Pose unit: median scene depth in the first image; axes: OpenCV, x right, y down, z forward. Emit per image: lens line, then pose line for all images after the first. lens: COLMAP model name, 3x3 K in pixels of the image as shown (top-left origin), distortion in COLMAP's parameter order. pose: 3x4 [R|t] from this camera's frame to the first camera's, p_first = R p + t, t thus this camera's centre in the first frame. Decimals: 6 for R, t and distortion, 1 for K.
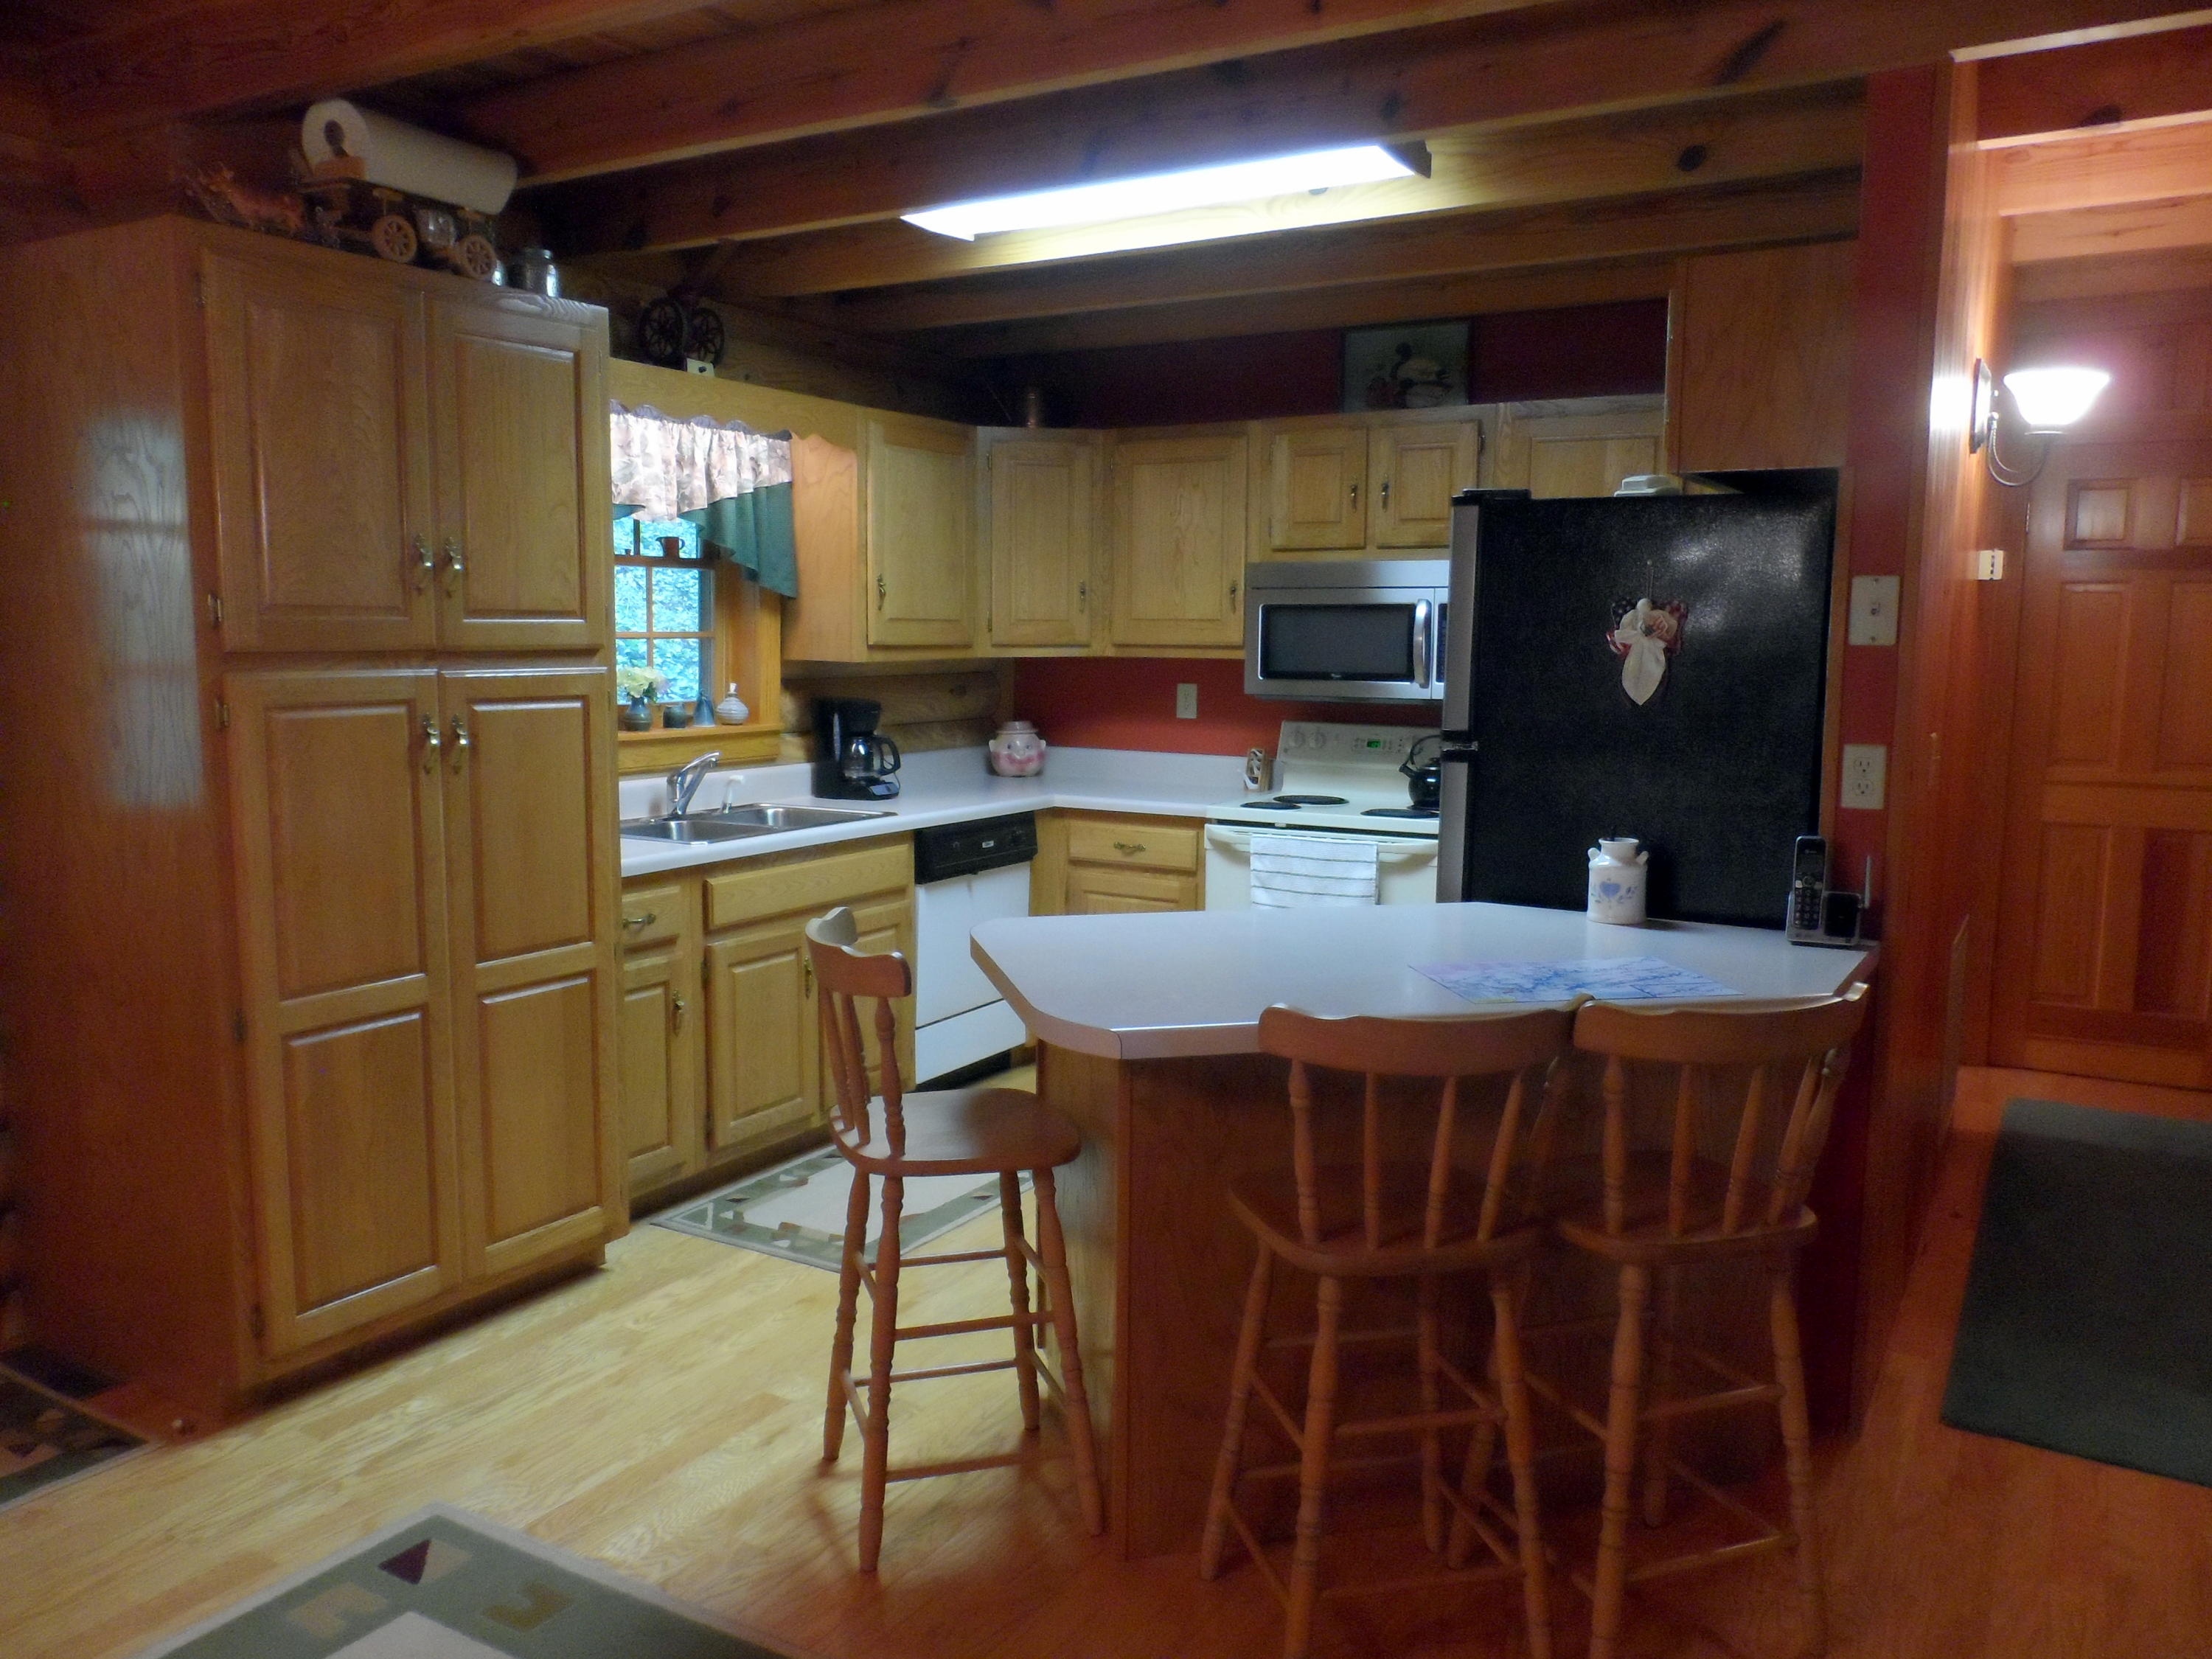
lens RADIAL K [[1681.8, 0, 1099.7], [0, 1681.8, 838.2], [0, 0, 1]] dist [-0.010398, 0.009799]
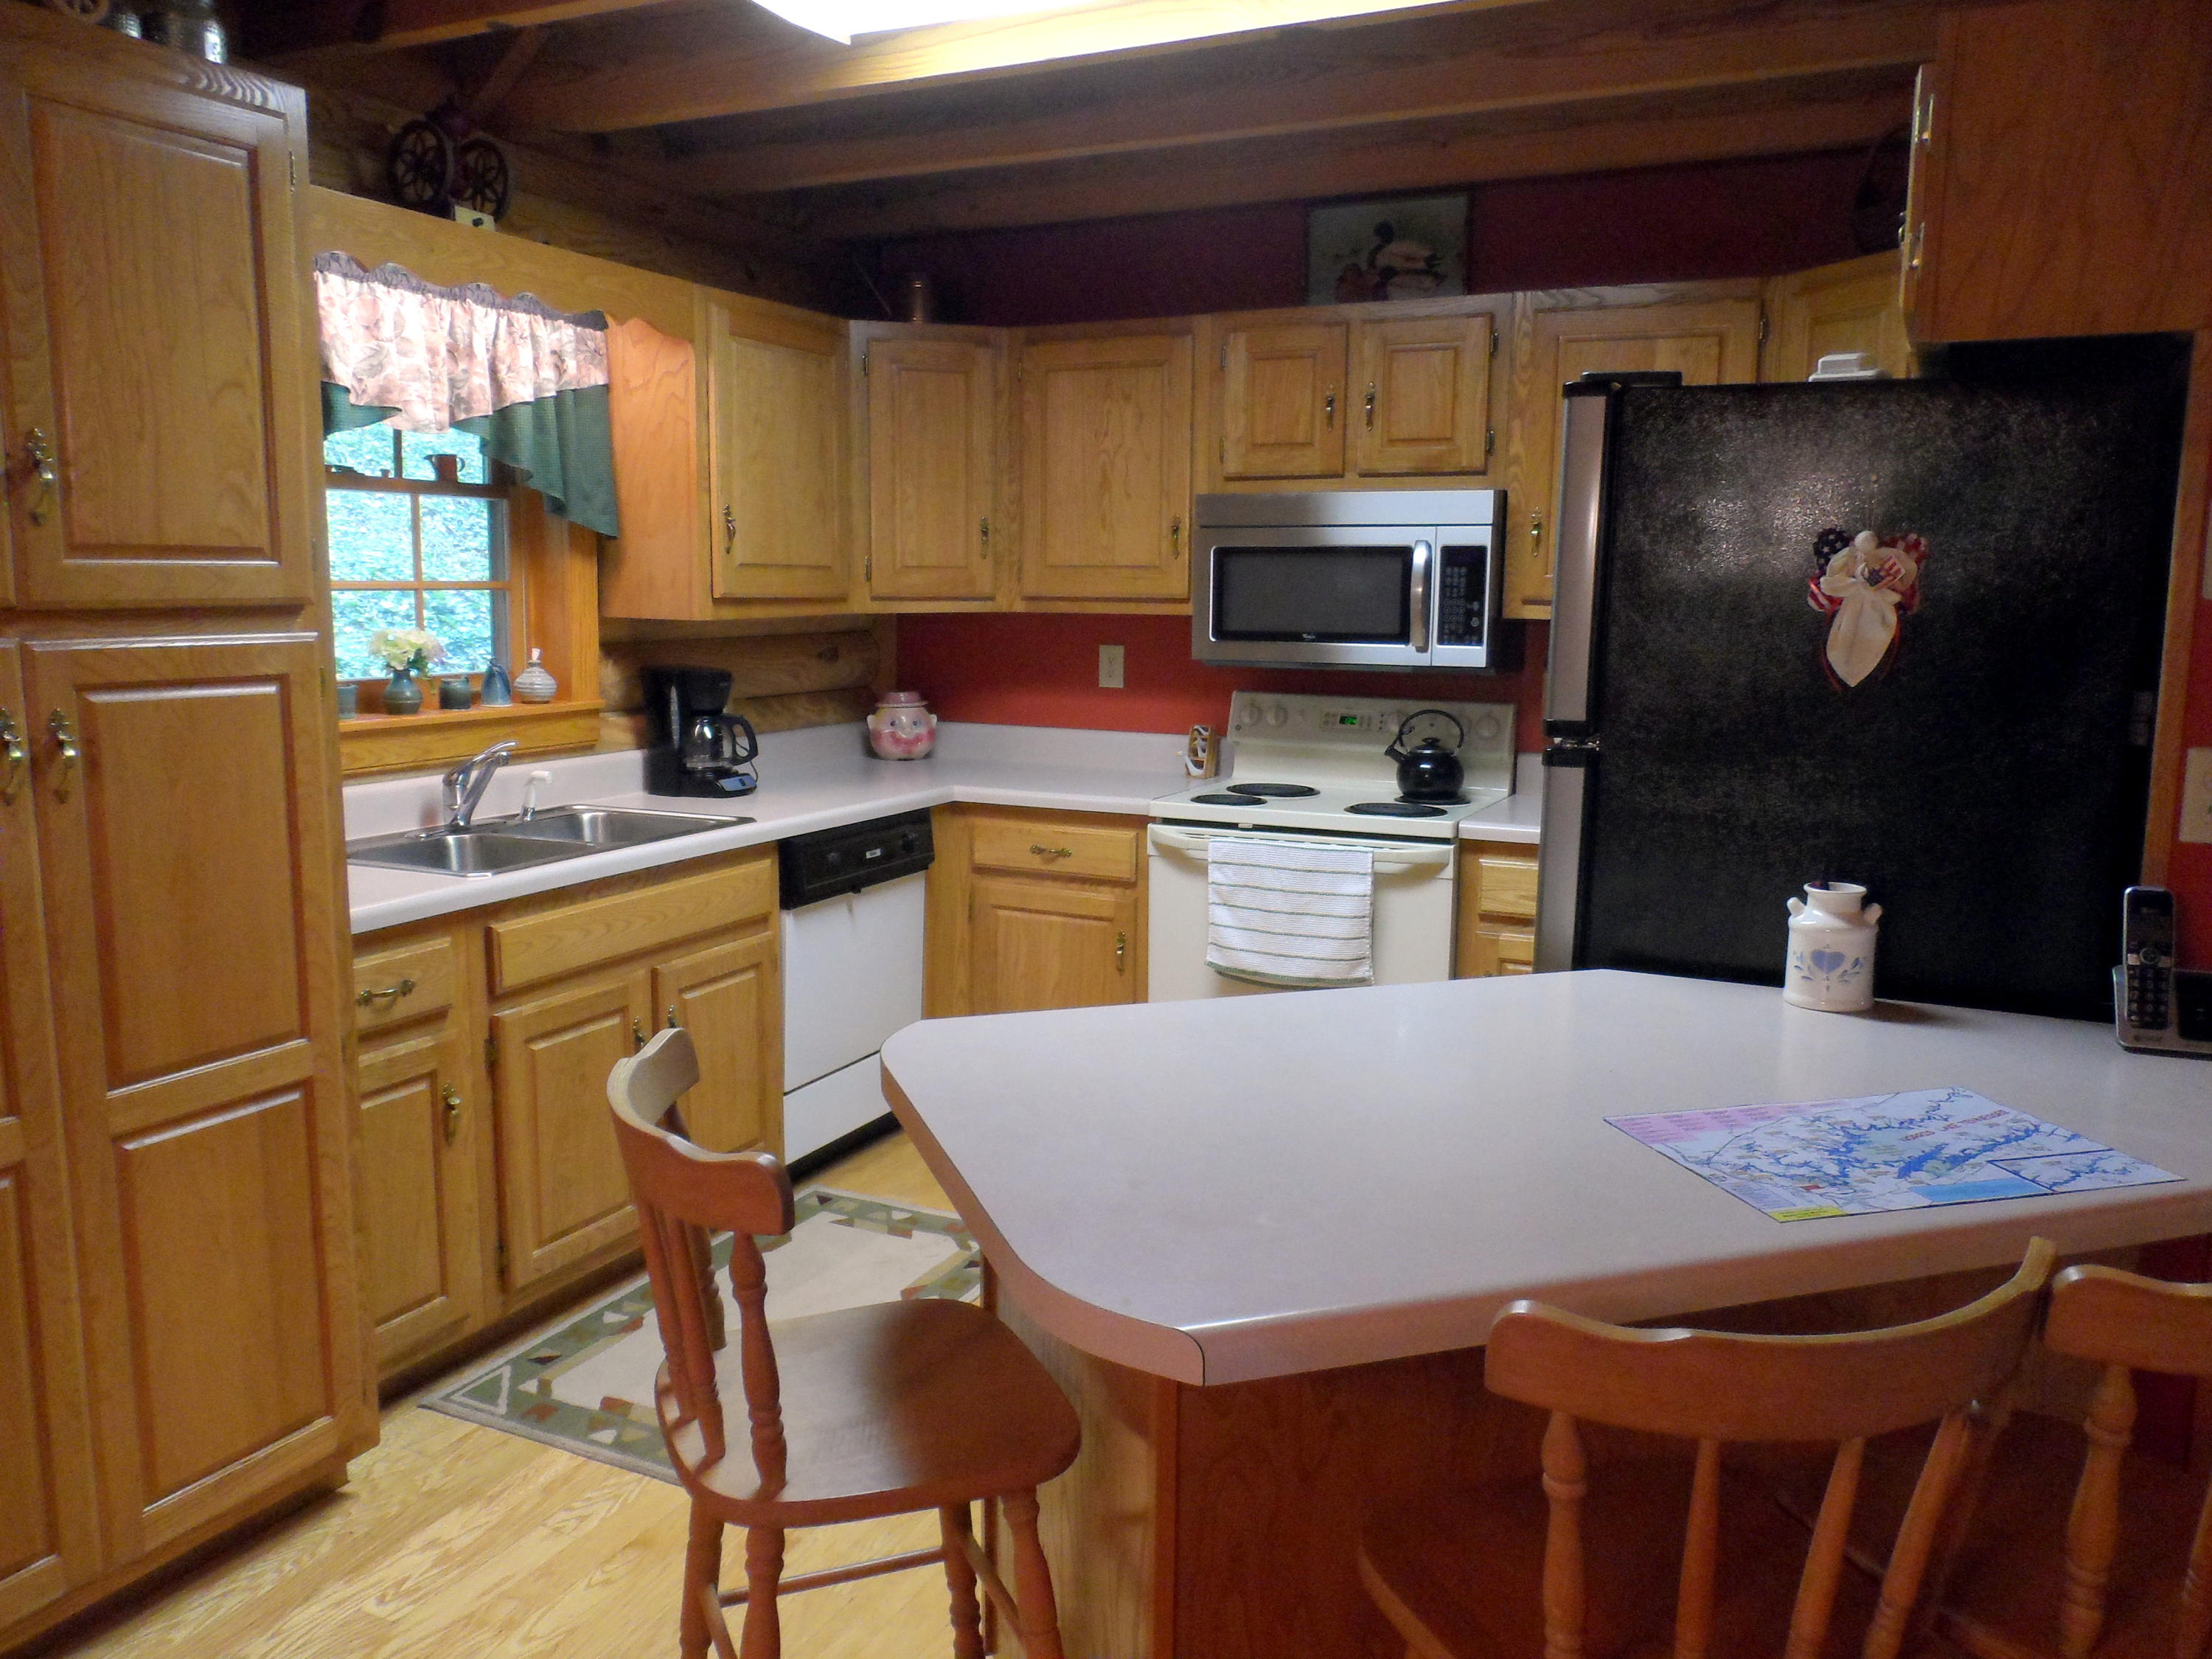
lens RADIAL K [[1681.8, 0, 1102.4], [0, 1681.8, 838.2], [0, 0, 1]] dist [-0.010398, 0.009799]
pose [[0.996267, -0.012743, 0.085384, -0.027595], [0.010320, 0.999533, 0.028752, -0.025481], [-0.085710, -0.027764, 0.995933, 0.215766]]
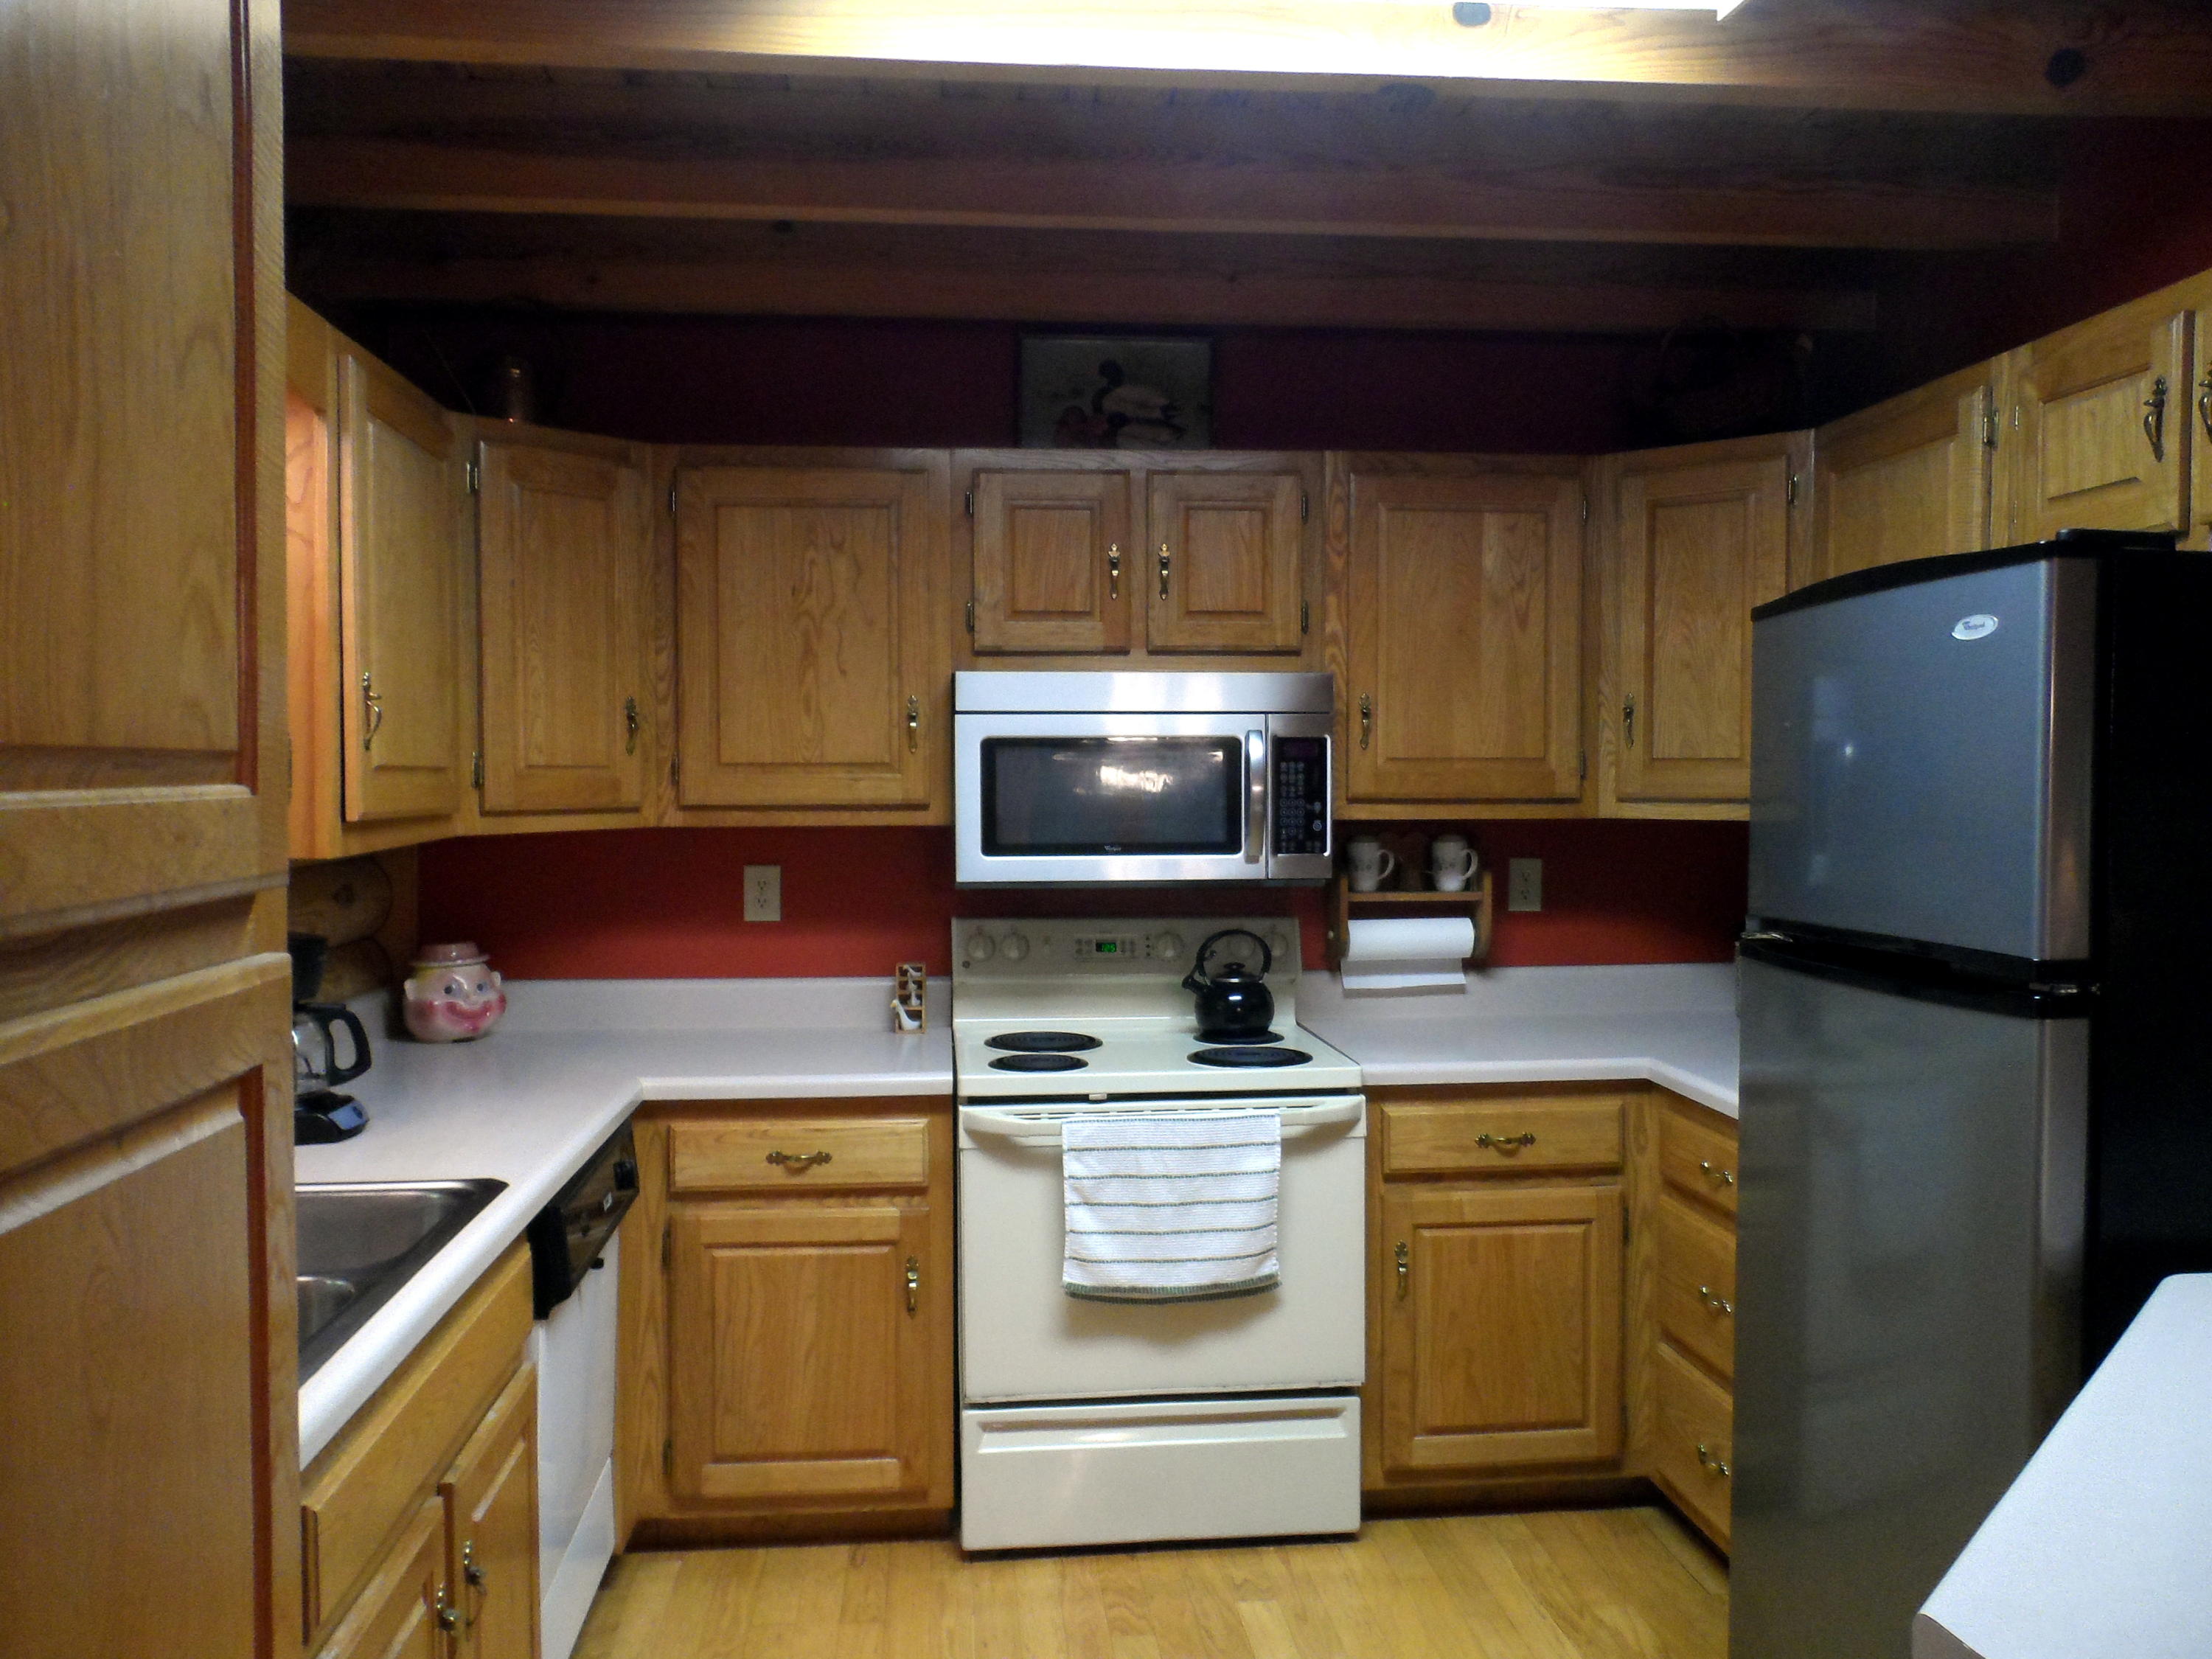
lens RADIAL K [[1681.8, 0, 1094.7], [0, 1681.8, 834.8], [0, 0, 1]] dist [-0.010398, 0.009799]
pose [[0.807703, -0.032764, 0.588679, -0.250375], [0.082063, 0.994983, -0.057218, -0.067637], [-0.583851, 0.094523, 0.806339, 0.500801]]
